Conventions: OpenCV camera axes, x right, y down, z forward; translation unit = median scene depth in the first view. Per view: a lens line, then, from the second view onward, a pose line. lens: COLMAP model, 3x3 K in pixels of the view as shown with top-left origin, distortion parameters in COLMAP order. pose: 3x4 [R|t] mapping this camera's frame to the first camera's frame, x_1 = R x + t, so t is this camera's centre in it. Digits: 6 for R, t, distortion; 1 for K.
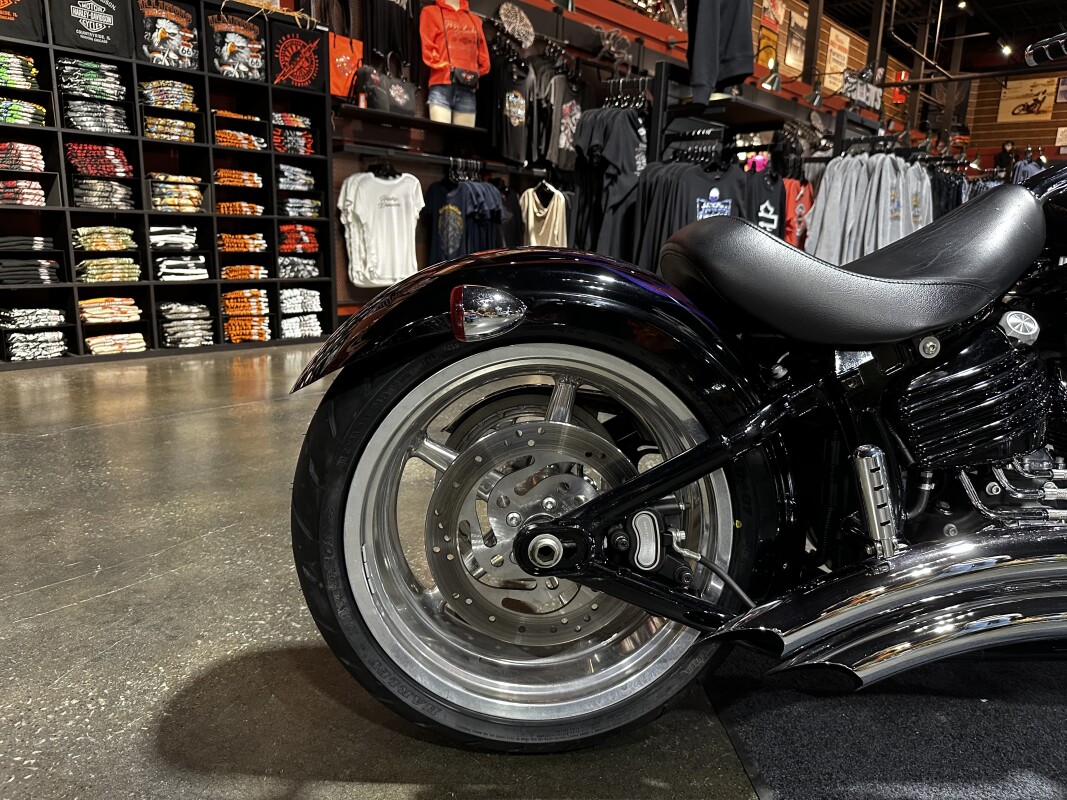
lens RADIAL K [[759.1, 0, 533.5], [0, 759.1, 400.0], [0, 0, 1]] dist [0.023153, -0.034869]
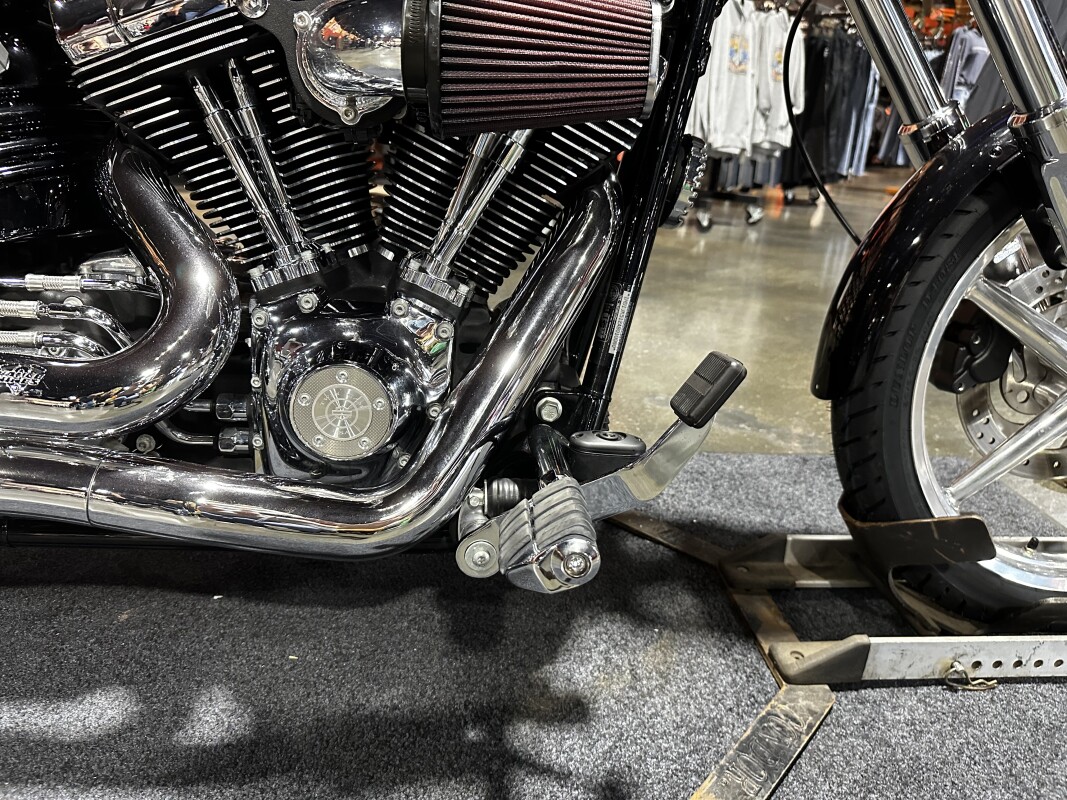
lens RADIAL K [[759.1, 0, 533.5], [0, 759.1, 400.0], [0, 0, 1]] dist [0.023153, -0.034869]
pose [[0.999613, 0.026230, 0.009285, 0.259241], [-0.027294, 0.989191, 0.144072, 0.020397], [-0.005406, -0.144270, 0.989524, 0.070295]]
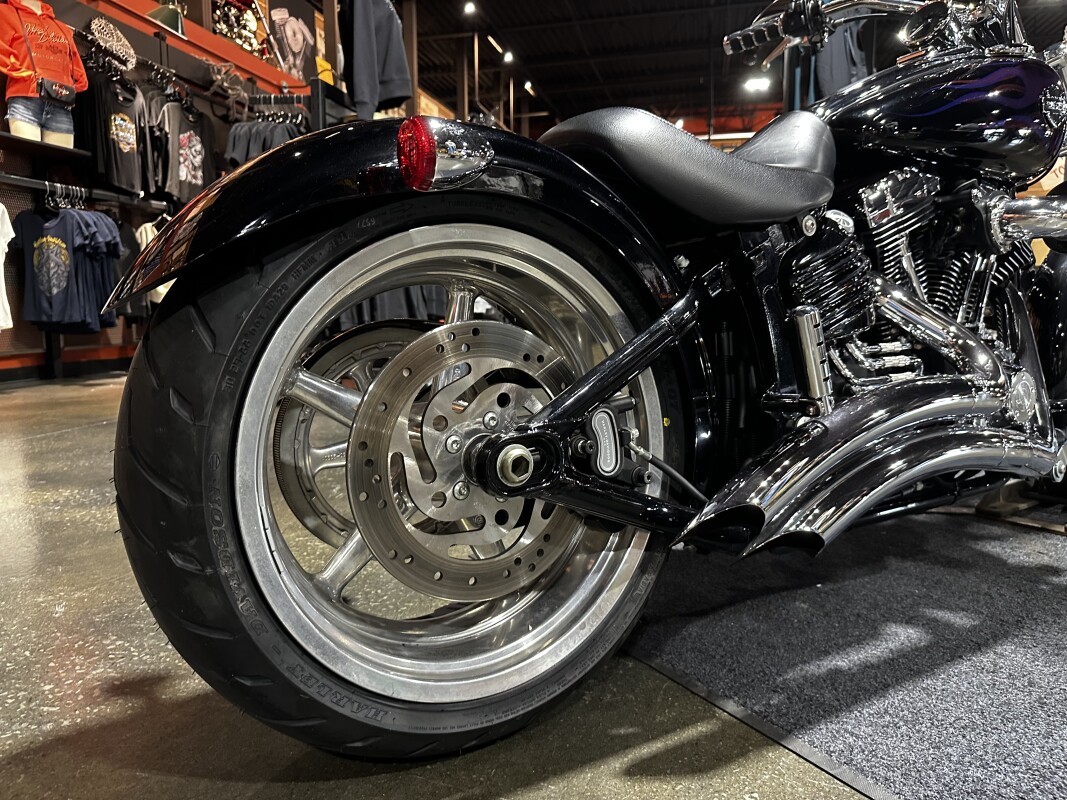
lens RADIAL K [[749.0, 0, 529.2], [0, 749.0, 392.0], [0, 0, 1]] dist [0.006490, -0.003662]
pose [[0.878985, -0.088467, 0.468570, -0.061740], [0.126009, 0.990803, -0.049313, 0.029204], [-0.459898, 0.102389, 0.882049, 0.049790]]
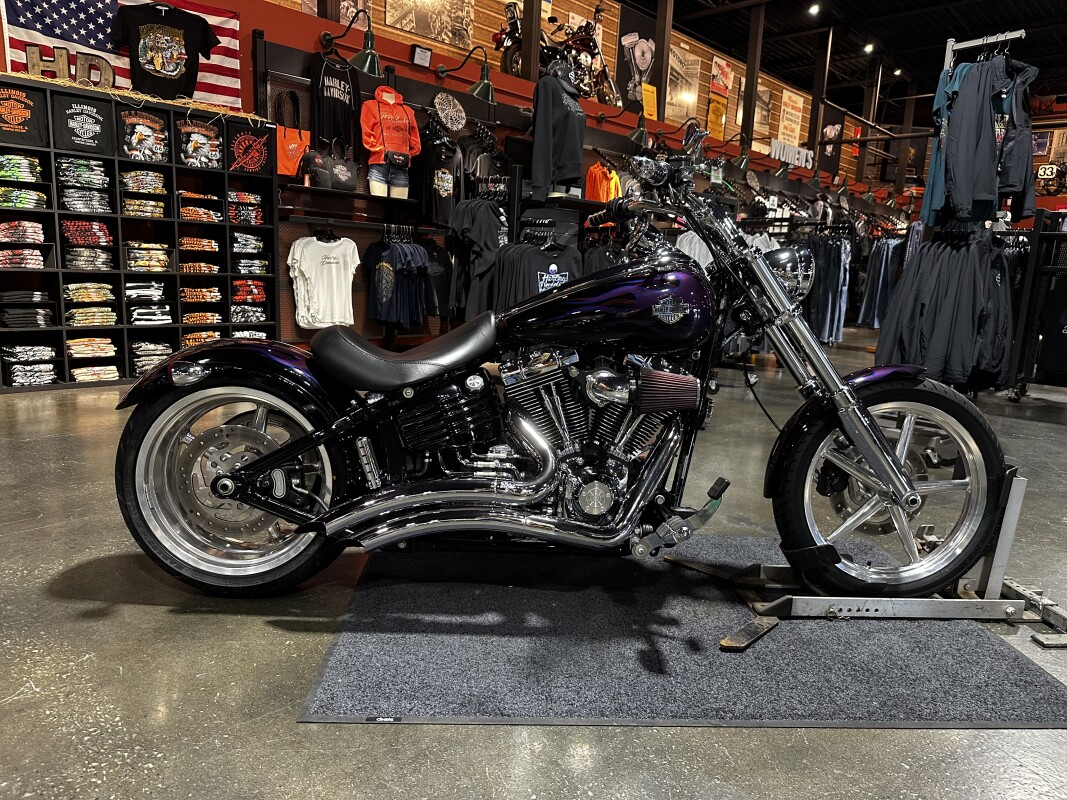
lens RADIAL K [[750.1, 0, 523.3], [0, 750.1, 398.8], [0, 0, 1]] dist [0.055699, -0.076605]
pose [[0.999483, 0.018193, -0.026494, 0.189950], [-0.019254, 0.998999, -0.040386, 0.005283], [0.025733, 0.040876, 0.998833, -0.231580]]
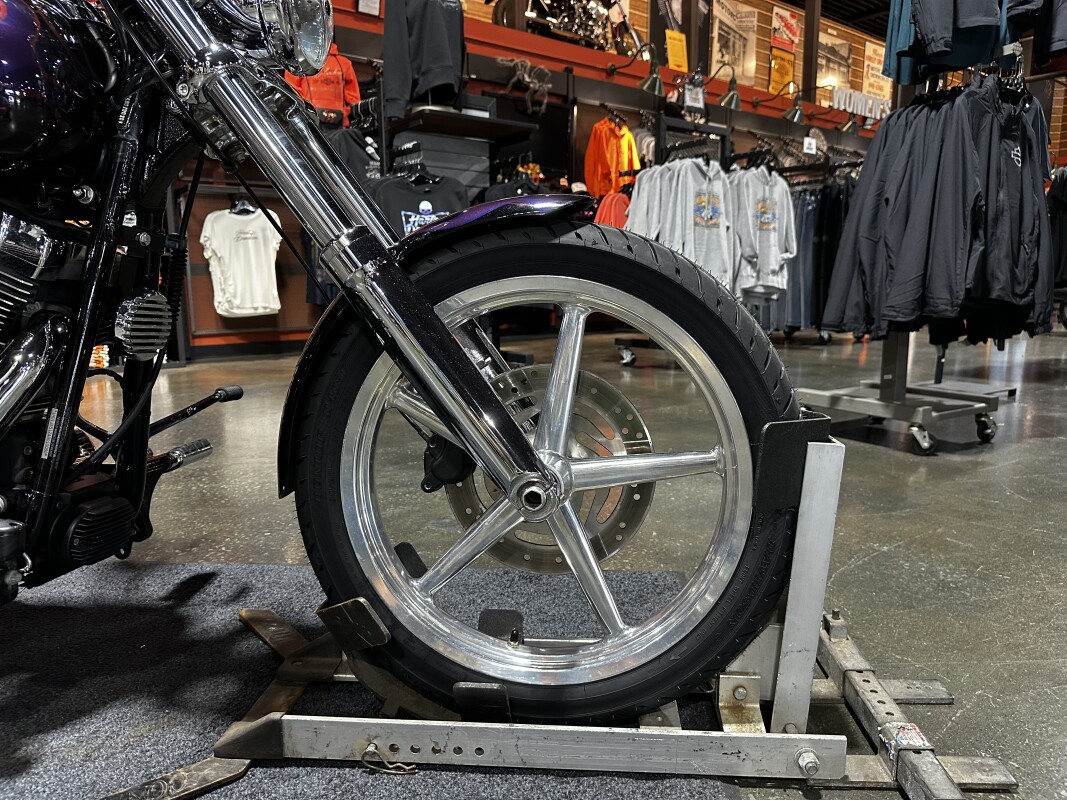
lens RADIAL K [[759.1, 0, 533.5], [0, 759.1, 400.0], [0, 0, 1]] dist [0.023153, -0.034869]
pose [[0.985558, -0.011822, -0.168926, 0.456461], [0.002616, 0.998504, -0.054616, 0.030316], [0.169319, 0.053385, 0.984114, 0.051066]]
